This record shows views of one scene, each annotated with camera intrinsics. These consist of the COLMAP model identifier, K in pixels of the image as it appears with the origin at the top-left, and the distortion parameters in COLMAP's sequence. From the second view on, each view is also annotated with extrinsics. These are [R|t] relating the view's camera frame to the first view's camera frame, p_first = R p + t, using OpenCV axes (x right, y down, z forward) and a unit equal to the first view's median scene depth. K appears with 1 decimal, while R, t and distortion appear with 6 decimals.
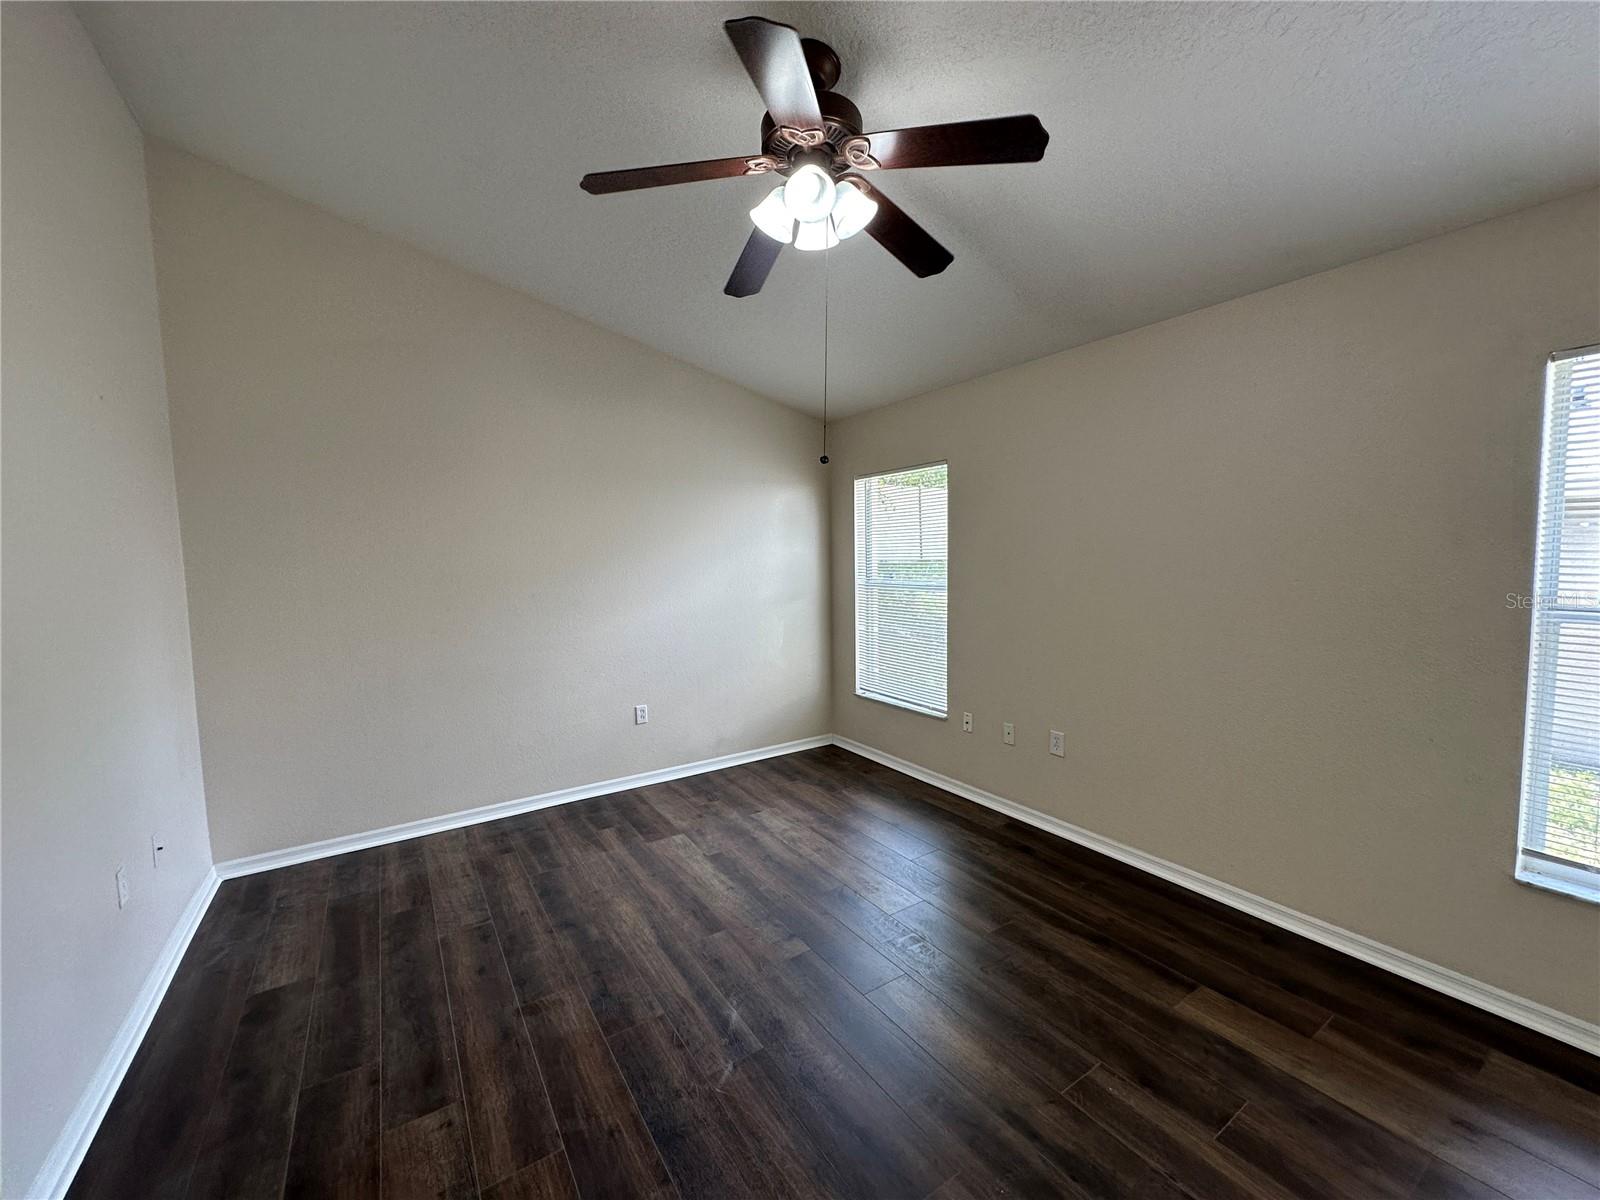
lens RADIAL K [[641.4, 0, 800.0], [0, 641.4, 600.0], [0, 0, 1]] dist [0.000352, 0.000079]
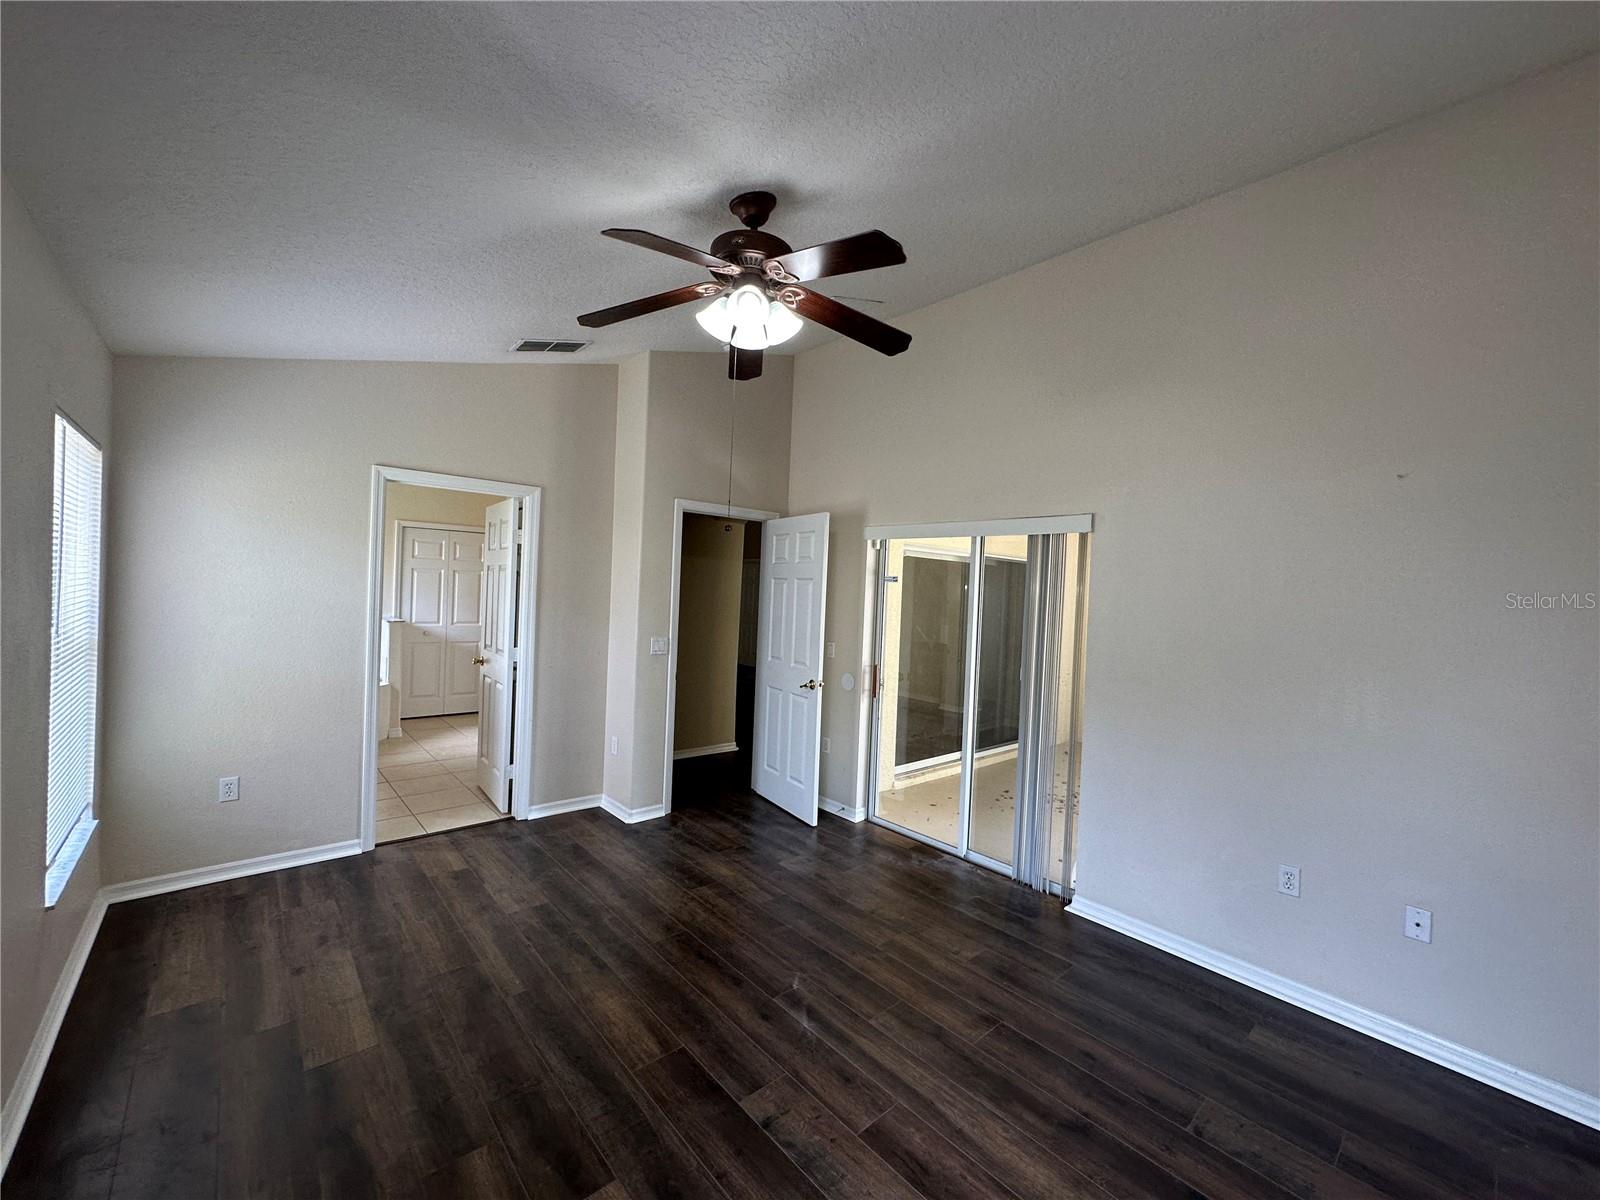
lens RADIAL K [[641.4, 0, 800.0], [0, 641.4, 600.0], [0, 0, 1]] dist [0.000352, 0.000079]
pose [[-0.988755, -0.018610, -0.148381, 0.082938], [-0.033264, 0.994738, 0.096897, -0.181521], [0.145797, 0.100743, -0.984172, 1.972465]]
